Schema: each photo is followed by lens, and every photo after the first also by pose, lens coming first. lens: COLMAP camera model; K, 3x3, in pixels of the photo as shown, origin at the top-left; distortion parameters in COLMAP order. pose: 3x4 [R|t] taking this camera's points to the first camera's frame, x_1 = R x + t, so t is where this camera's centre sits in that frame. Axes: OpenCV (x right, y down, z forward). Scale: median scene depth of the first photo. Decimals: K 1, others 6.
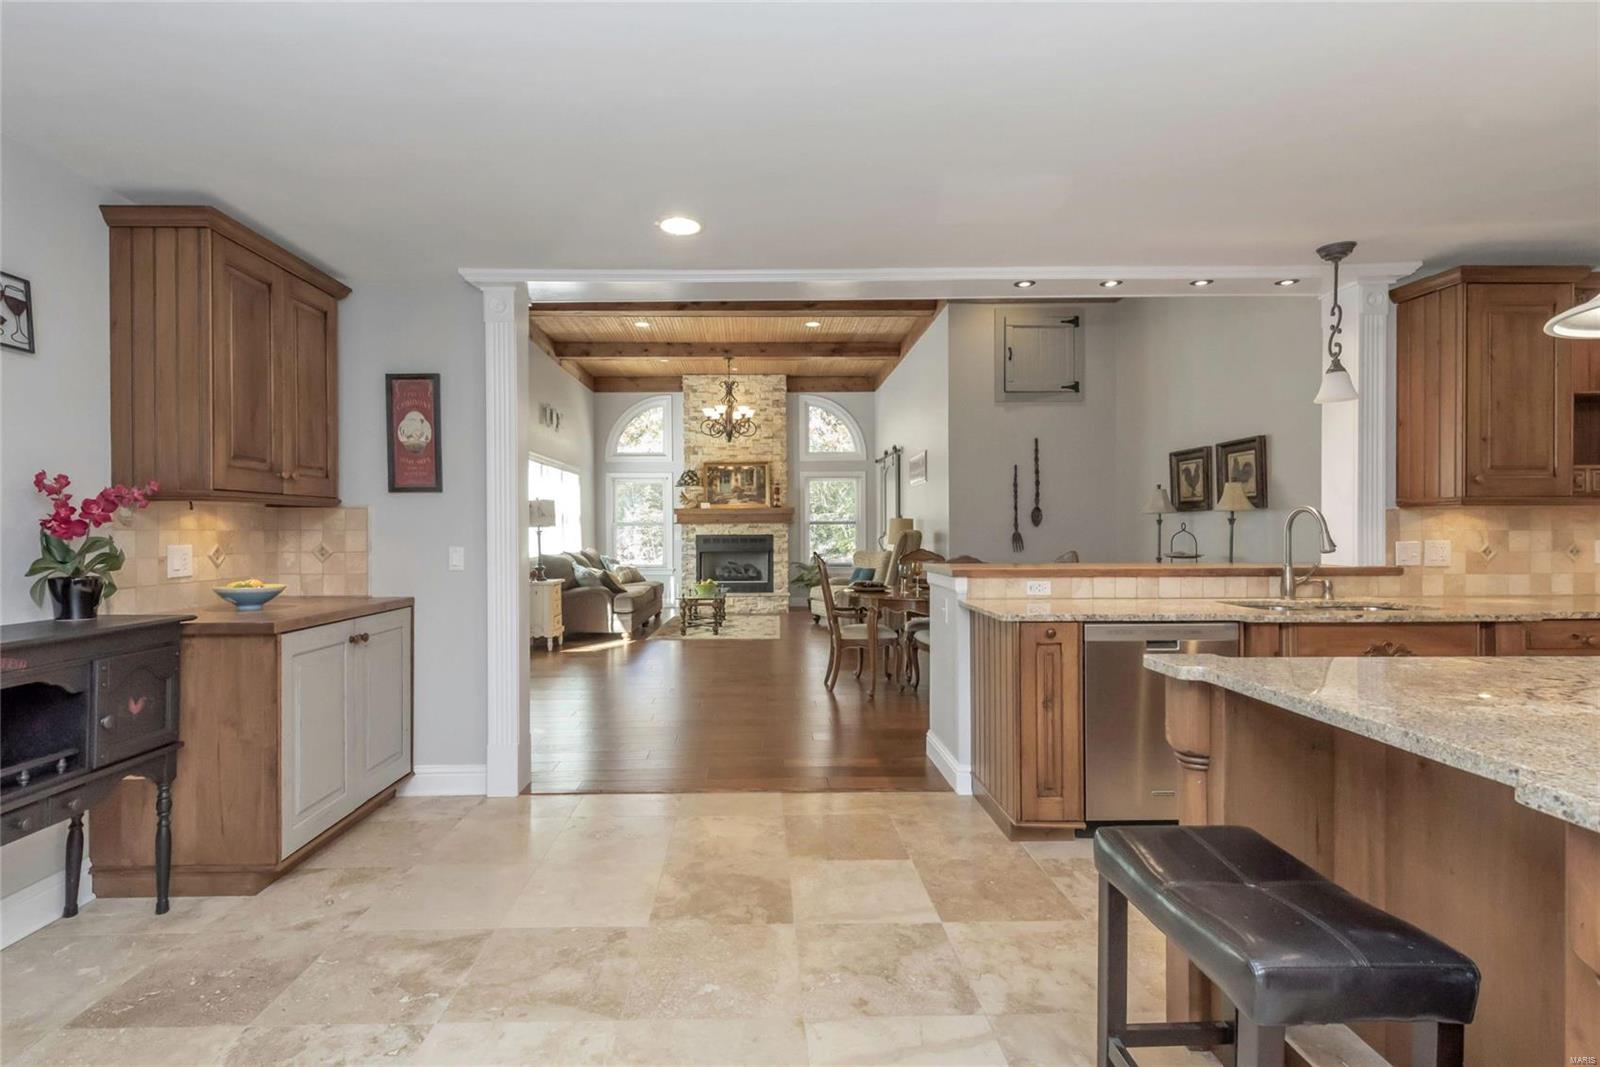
lens RADIAL K [[763.4, 0, 770.2], [0, 763.4, 532.5], [0, 0, 1]] dist [0.009218, -0.000653]
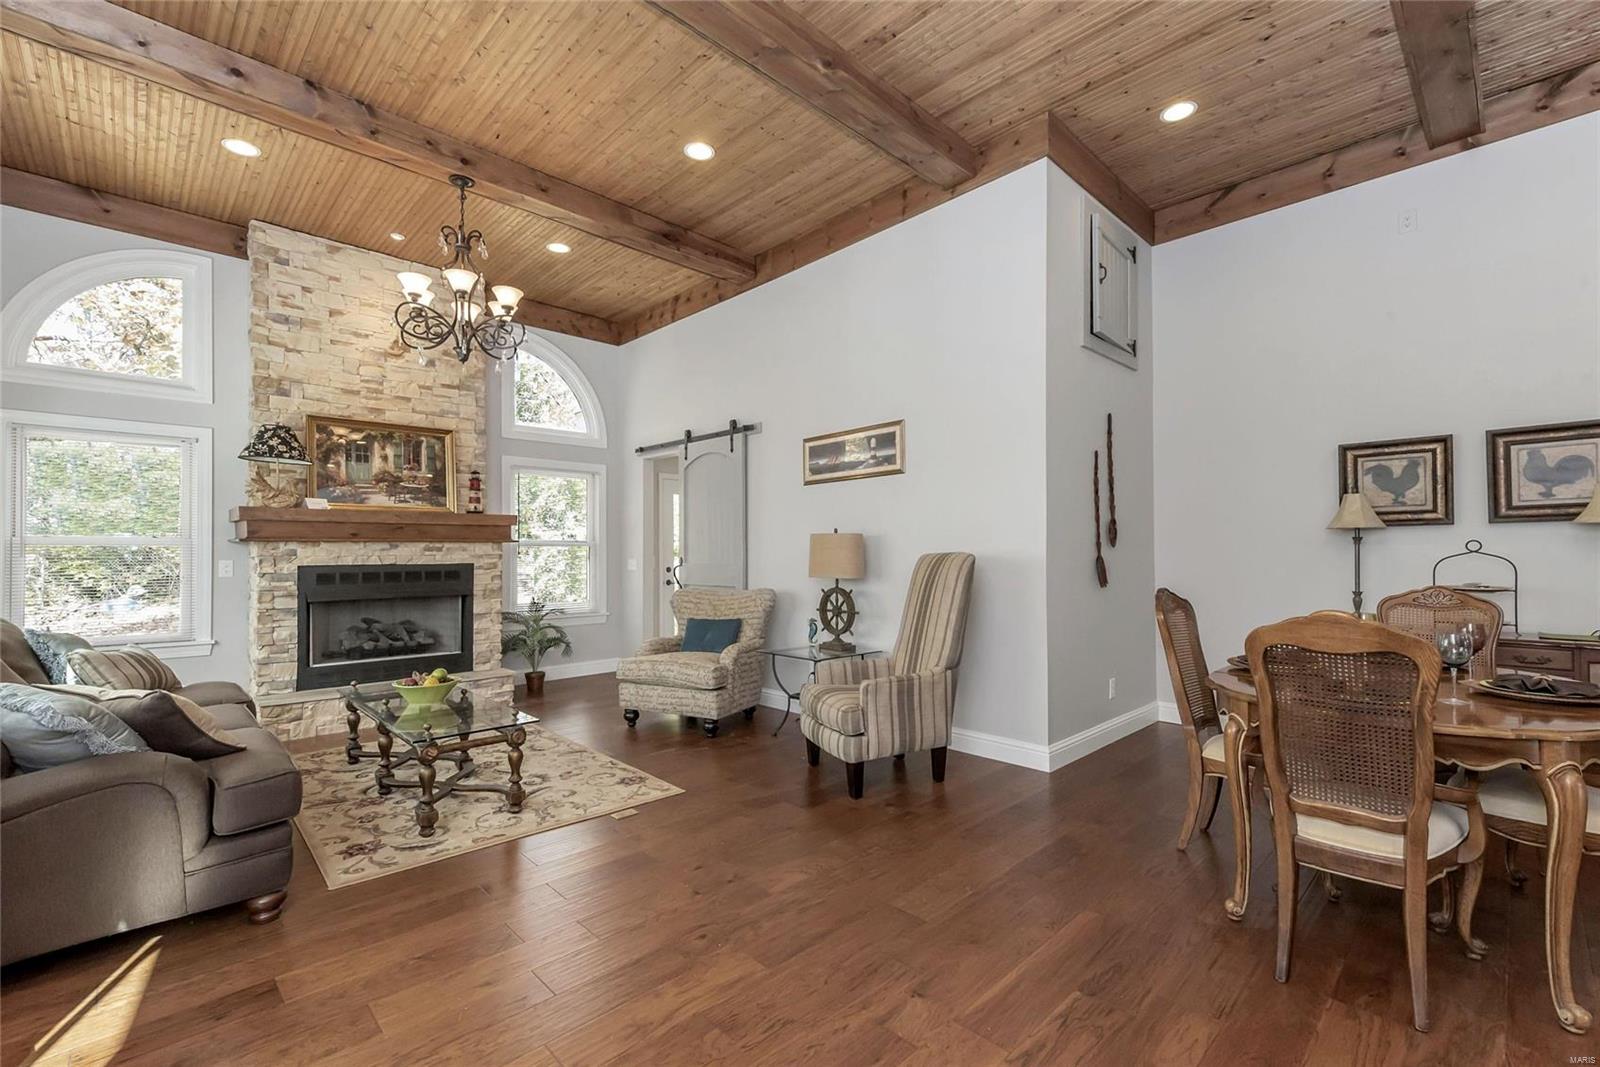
lens RADIAL K [[693.1, 0, 803.6], [0, 693.1, 545.5], [0, 0, 1]] dist [0.011553, -0.000364]
pose [[0.726599, 0.009702, 0.686993, -0.525593], [0.004973, 0.999800, -0.019380, 0.001894], [-0.687043, 0.017498, 0.726406, 1.533592]]
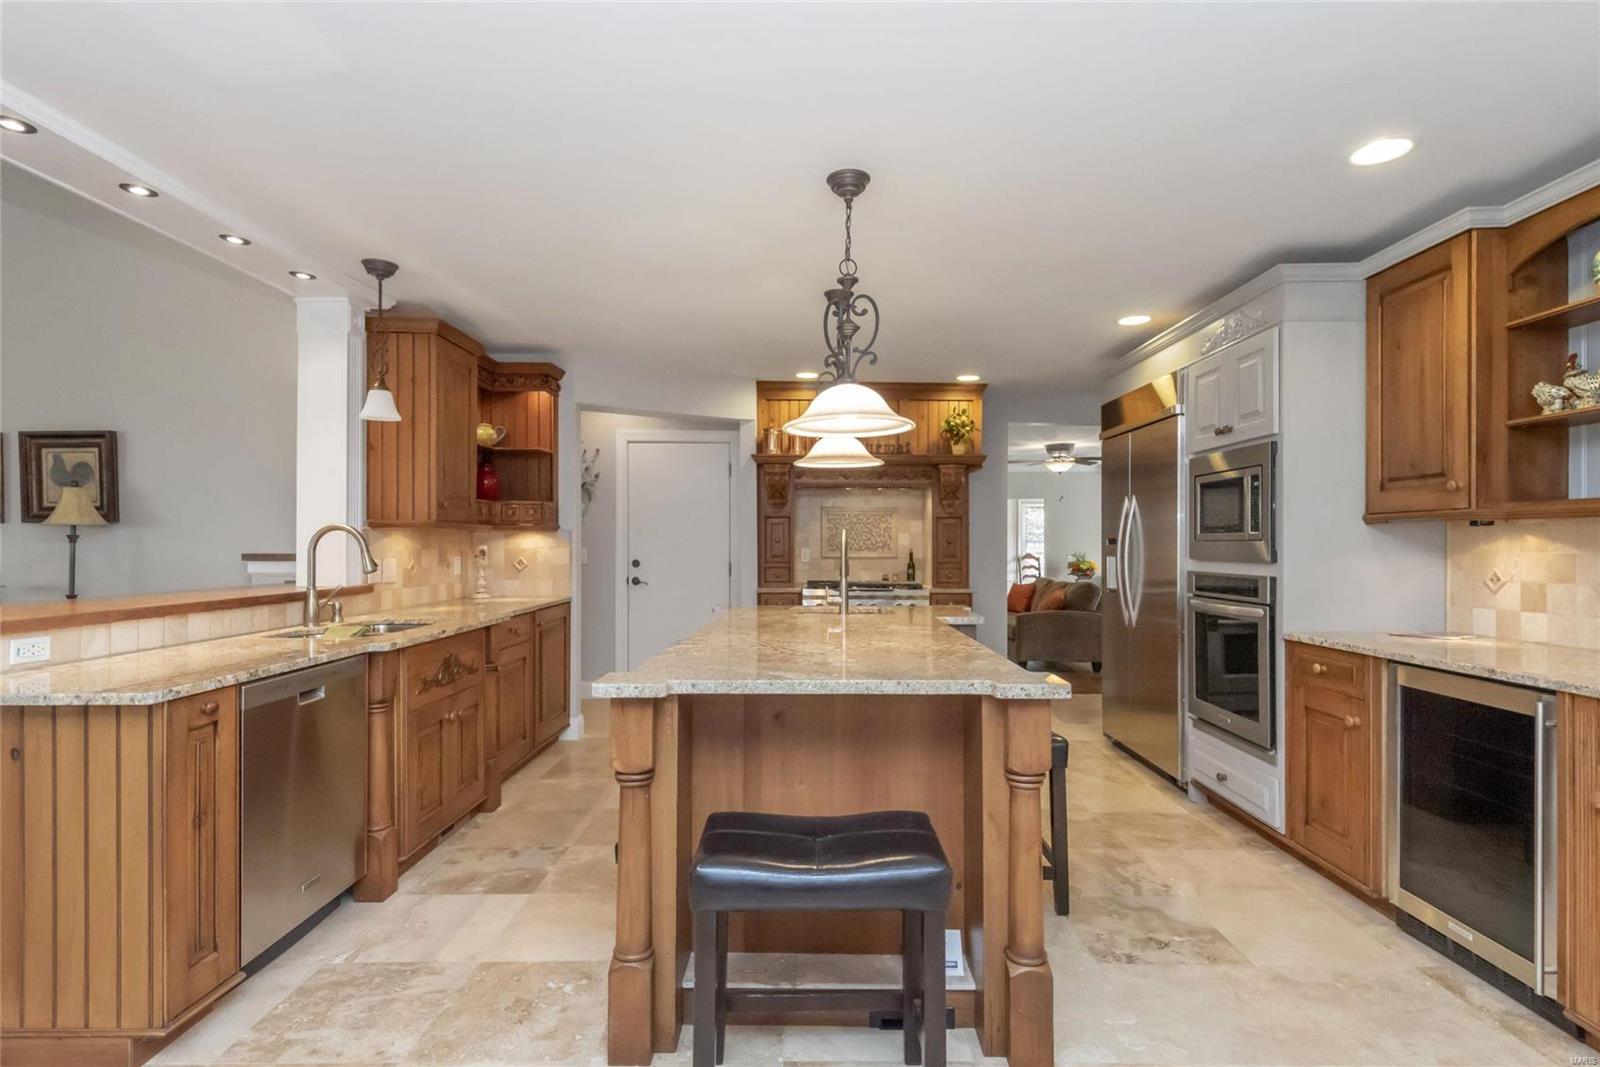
lens RADIAL K [[802.2, 0, 802.0], [0, 802.2, 541.5], [0, 0, 1]] dist [0.010711, -0.001215]
pose [[0.025394, 0.006077, 0.999659, -0.257565], [0.006423, 0.999960, -0.006242, -0.003308], [-0.999657, 0.006579, 0.025353, 0.385885]]
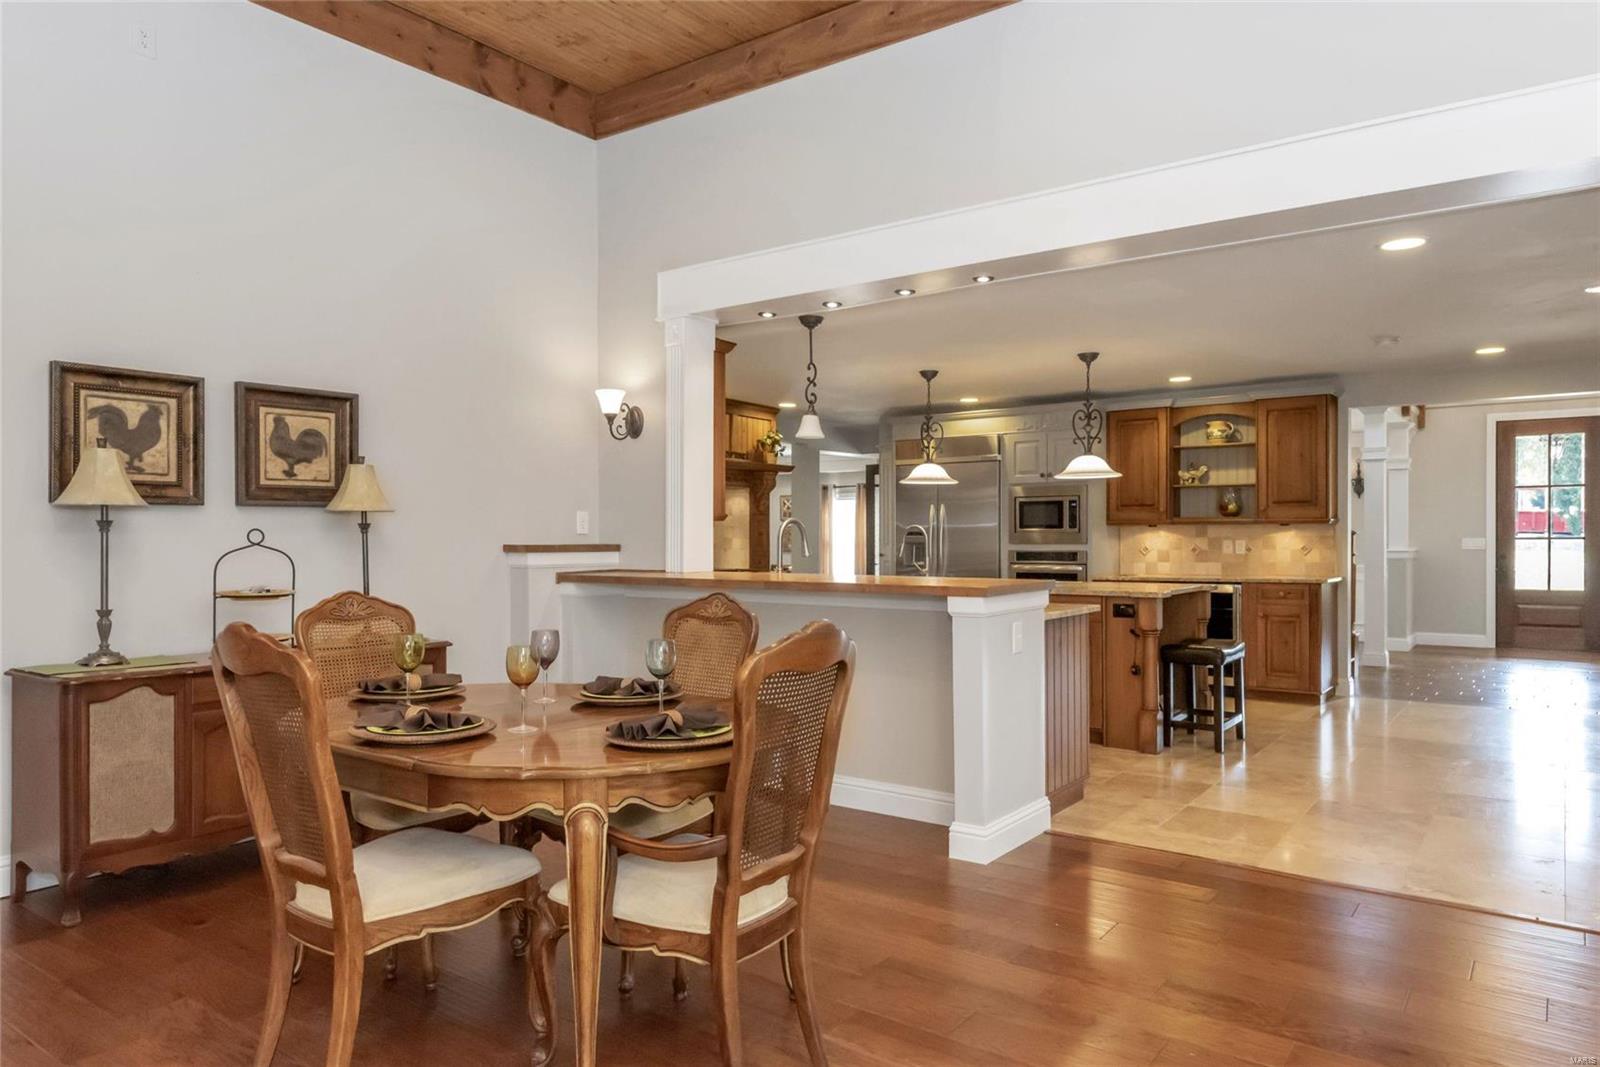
lens RADIAL K [[1029.0, 0, 805.0], [0, 1029.0, 539.8], [0, 0, 1]] dist [0.042911, -0.039502]
pose [[-0.795045, 0.004358, 0.606535, -0.266075], [0.009428, 0.999942, 0.005174, -0.009118], [-0.606477, 0.009832, -0.795040, 2.125530]]
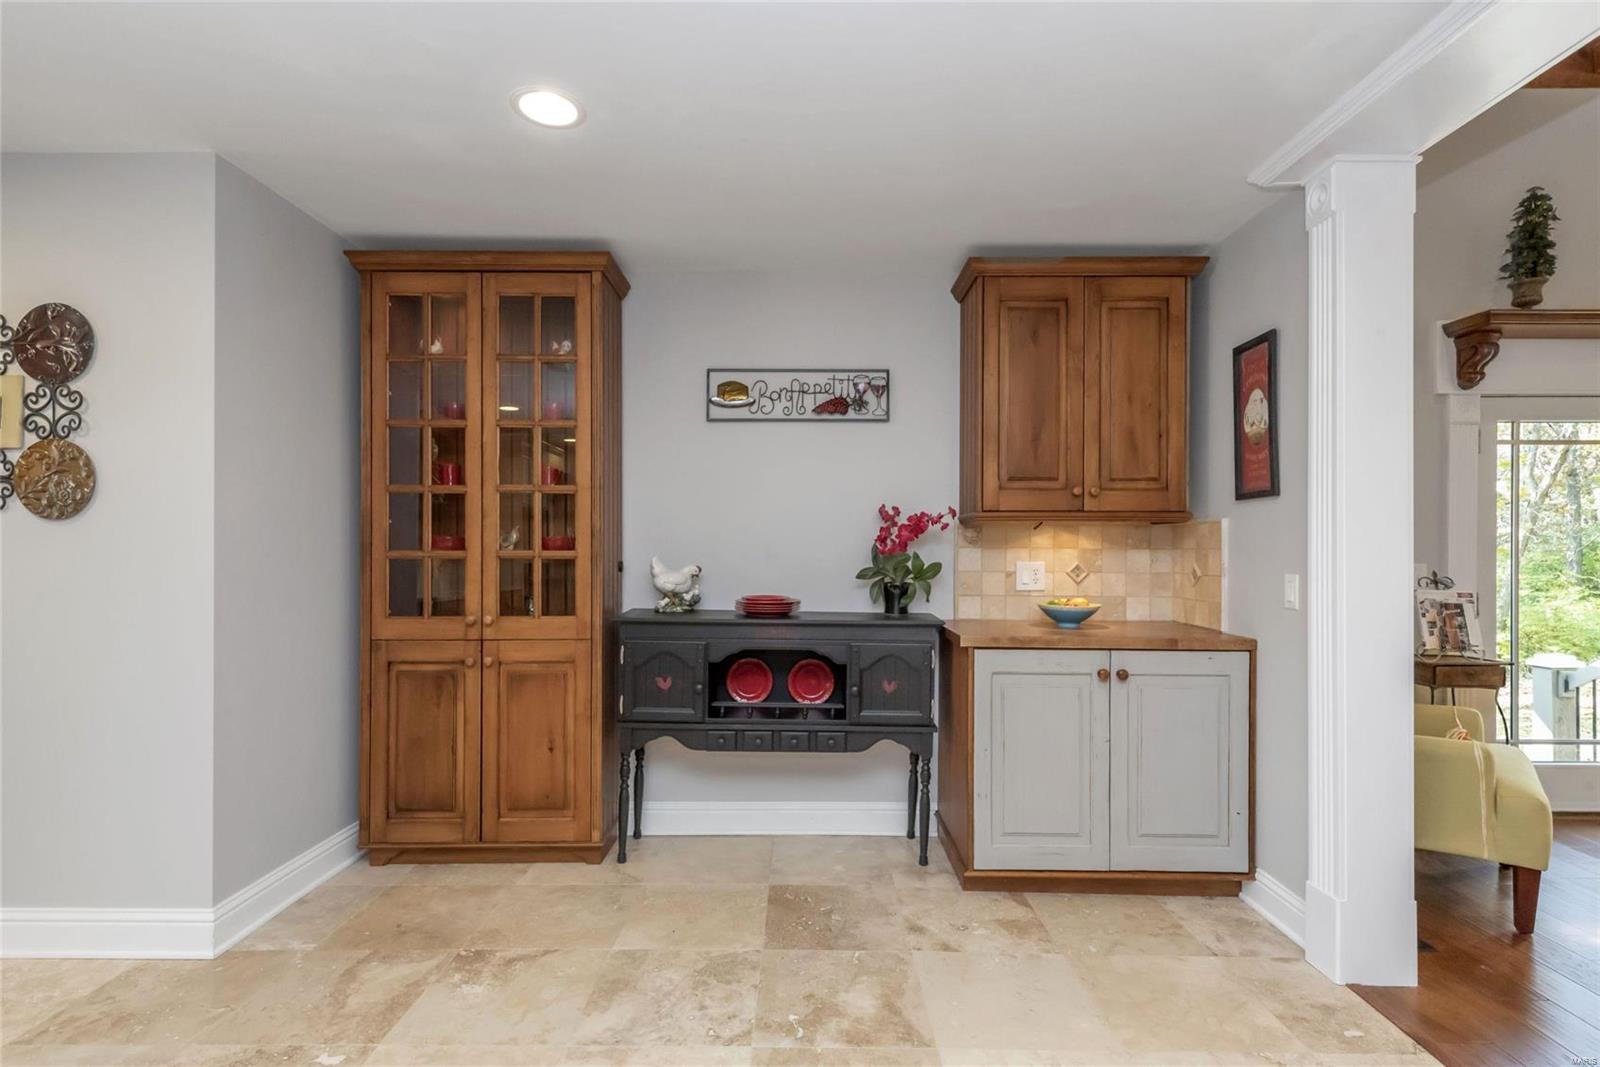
lens RADIAL K [[779.4, 0, 798.7], [0, 779.4, 547.7], [0, 0, 1]] dist [0.010377, -0.000836]
pose [[-0.019774, 0.001651, -0.999803, 0.301690], [-0.007783, 0.999968, 0.001805, -0.002638], [0.999774, 0.007817, -0.019761, 0.570233]]
